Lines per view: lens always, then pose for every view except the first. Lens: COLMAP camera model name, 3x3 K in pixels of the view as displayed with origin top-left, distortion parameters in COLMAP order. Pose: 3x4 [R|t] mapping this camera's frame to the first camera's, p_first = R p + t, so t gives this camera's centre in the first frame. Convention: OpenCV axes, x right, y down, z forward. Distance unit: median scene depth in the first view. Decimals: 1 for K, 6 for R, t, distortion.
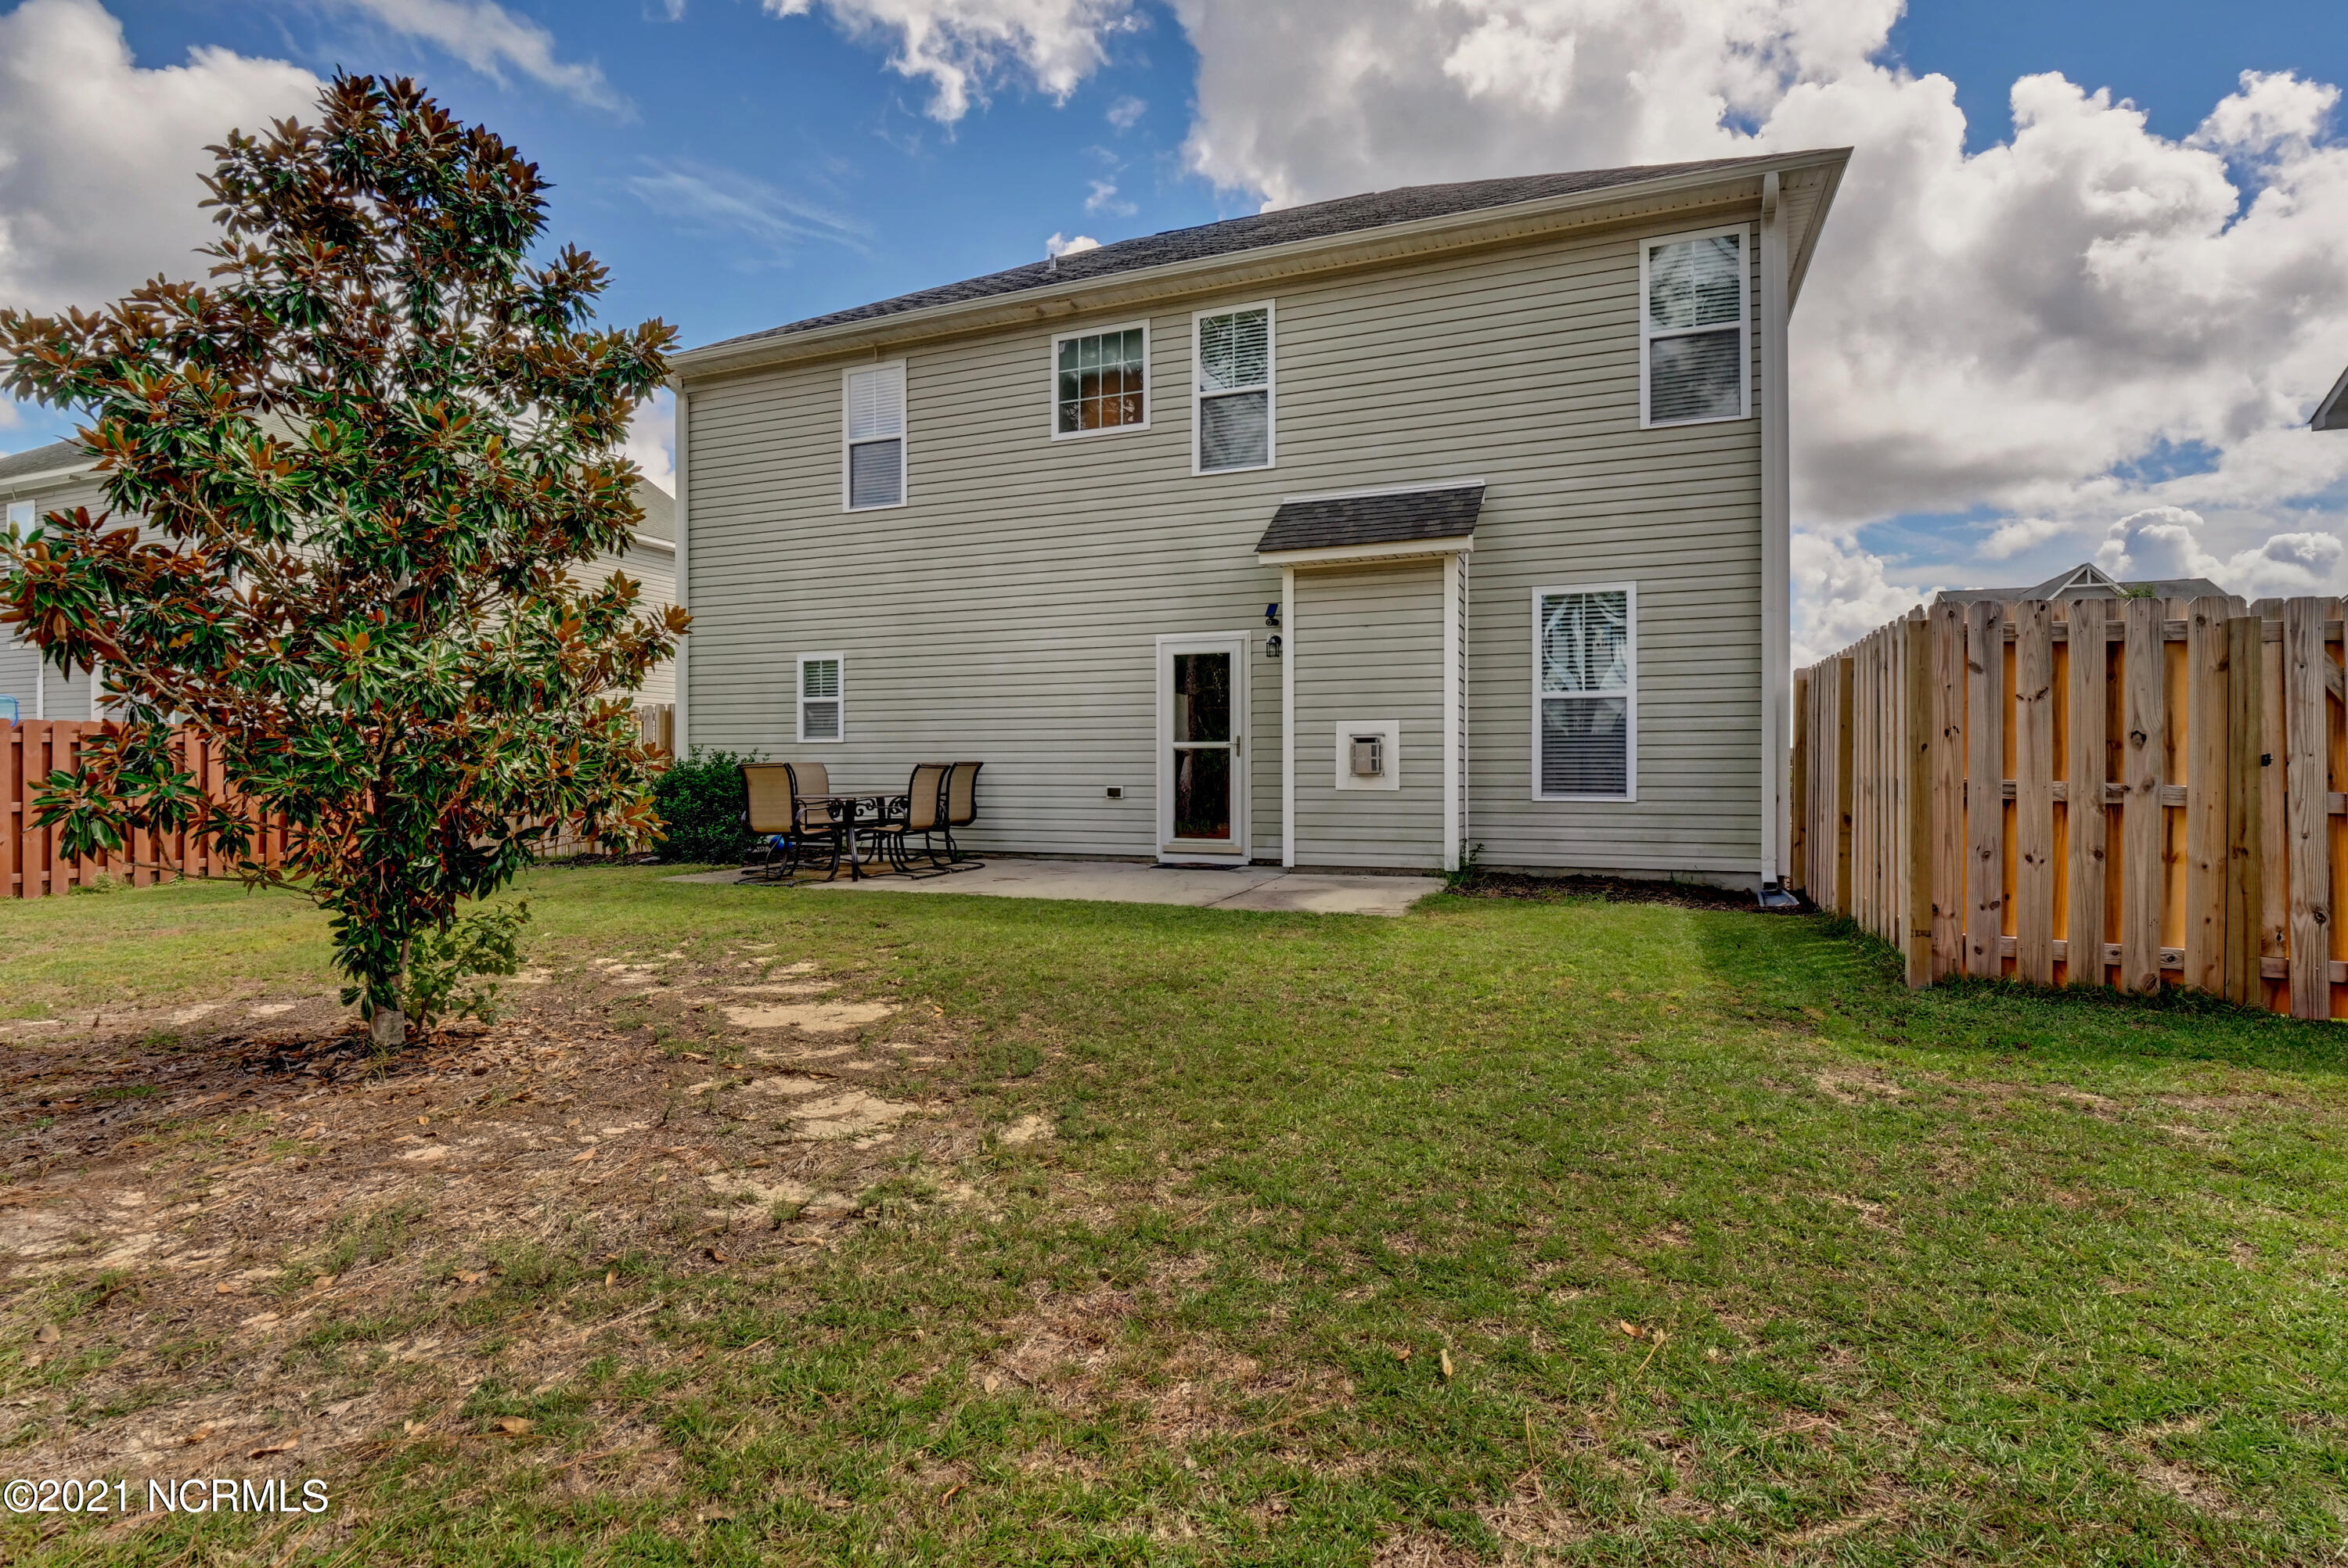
lens RADIAL K [[1151.9, 0, 1169.8], [0, 1151.9, 774.1], [0, 0, 1]] dist [-0.006334, -0.001122]
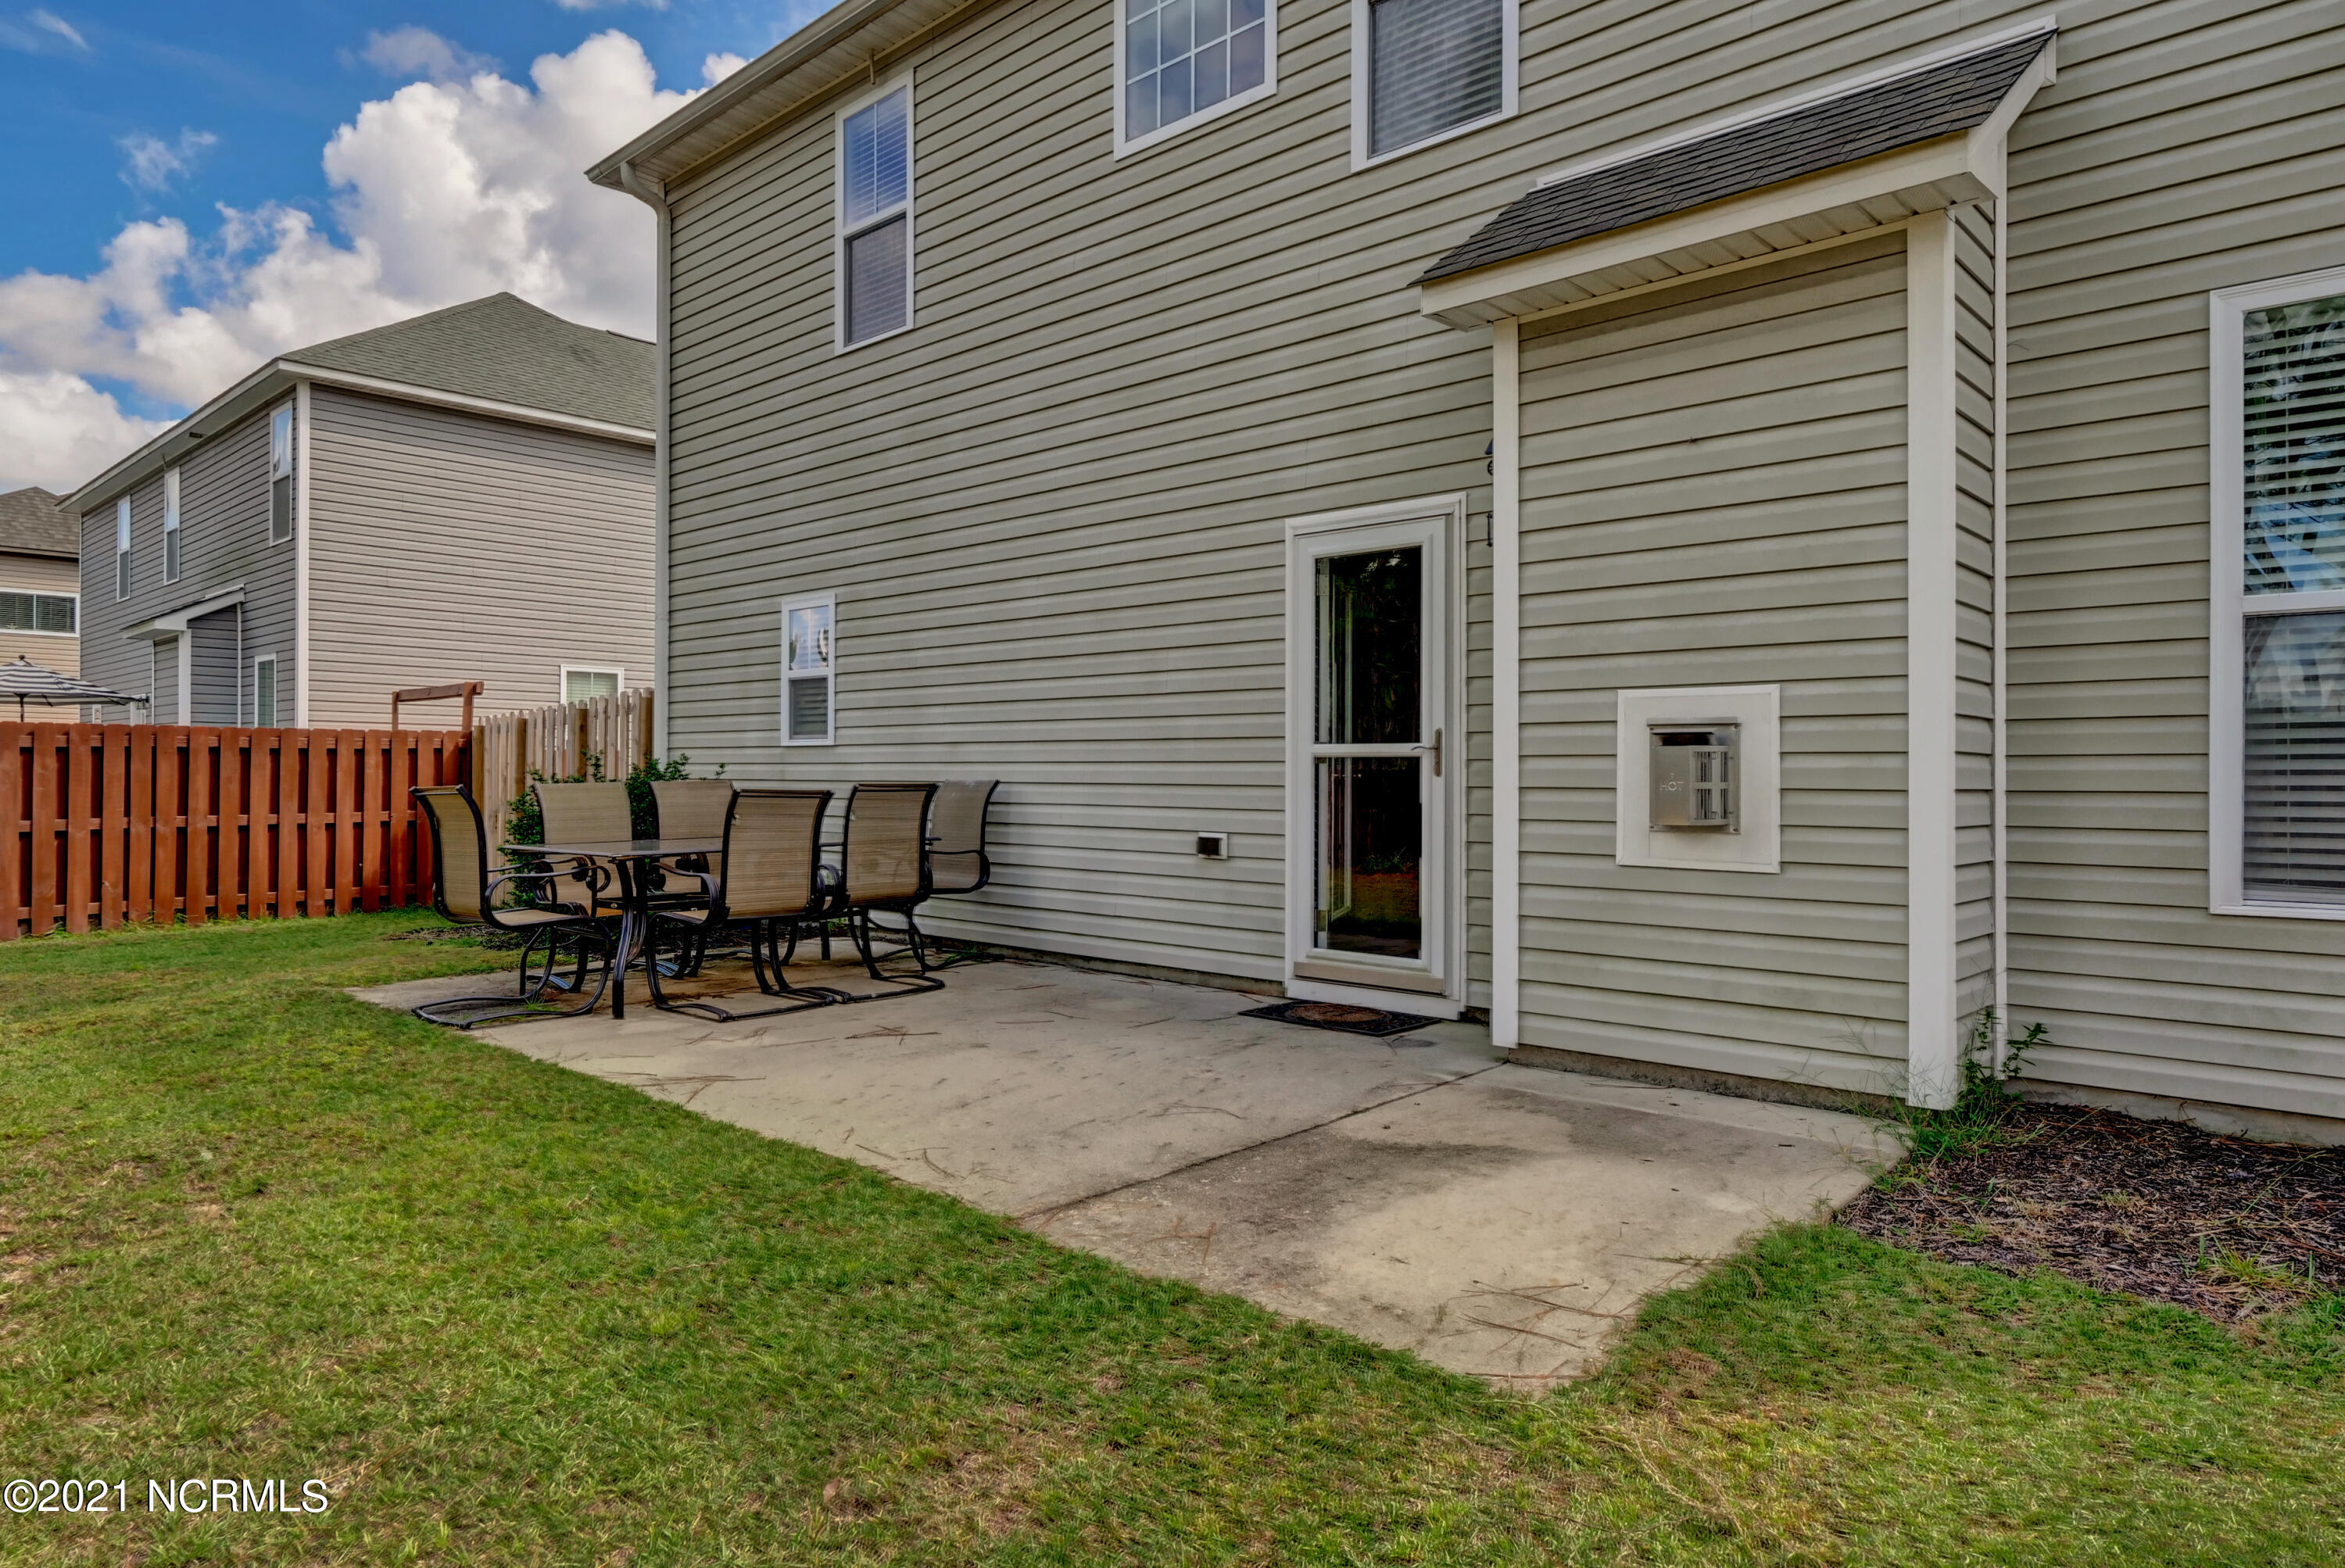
lens RADIAL K [[1405.8, 0, 1178.3], [0, 1405.8, 771.9], [0, 0, 1]] dist [-0.005233, 0.000049]
pose [[0.932264, 0.003146, -0.361764, 0.159176], [-0.003834, 0.999992, -0.001184, -0.015156], [0.361757, 0.002490, 0.932269, 0.442634]]
